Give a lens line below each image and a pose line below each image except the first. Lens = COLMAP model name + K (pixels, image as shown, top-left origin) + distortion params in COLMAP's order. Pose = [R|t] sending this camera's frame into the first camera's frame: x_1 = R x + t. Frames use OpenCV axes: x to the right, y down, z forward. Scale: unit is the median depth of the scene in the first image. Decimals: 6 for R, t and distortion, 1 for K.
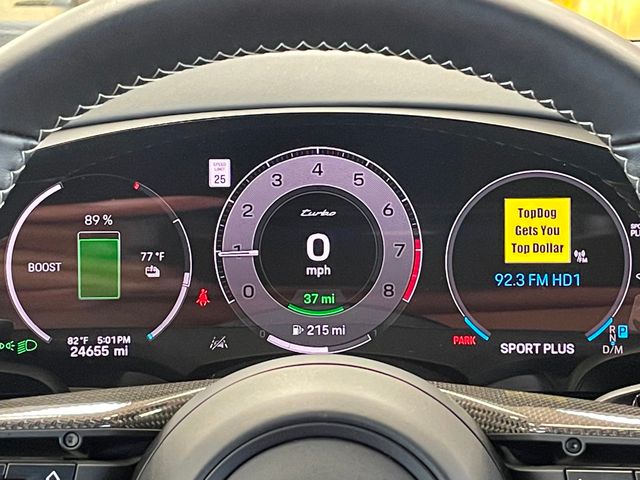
lens RADIAL K [[1463.0, 0, 321.8], [0, 1463.0, 240.9], [0, 0, 1]] dist [0.071526, 0.000000]
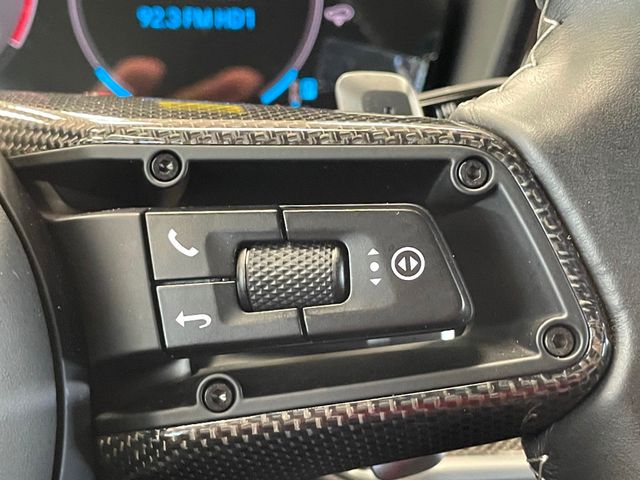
lens RADIAL K [[1014.6, 0, 319.6], [0, 1014.6, 240.3], [0, 0, 1]] dist [0.103311, 0.000000]
pose [[0.985244, -0.000069, 0.171156, 0.122962], [-0.010613, 0.998051, 0.061495, 0.106952], [-0.170826, -0.062404, 0.983323, 0.490845]]
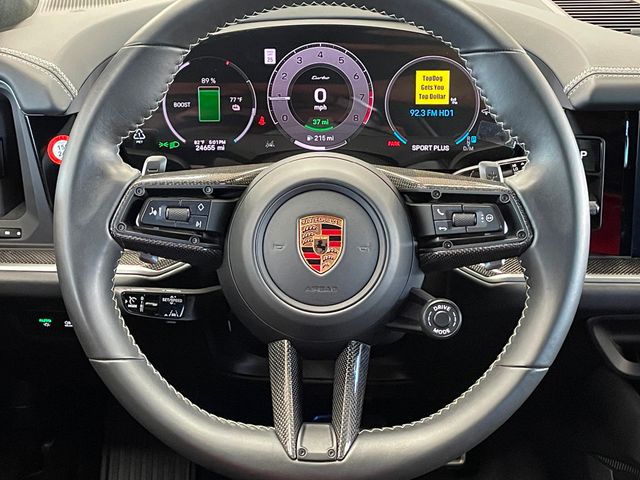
lens RADIAL K [[1014.6, 0, 322.3], [0, 1014.6, 241.5], [0, 0, 1]] dist [0.103311, 0.000000]
pose [[0.999975, 0.006861, 0.001867, -0.001080], [-0.007081, 0.984909, 0.172928, -0.039120], [-0.000653, -0.172937, 0.984933, -0.381174]]
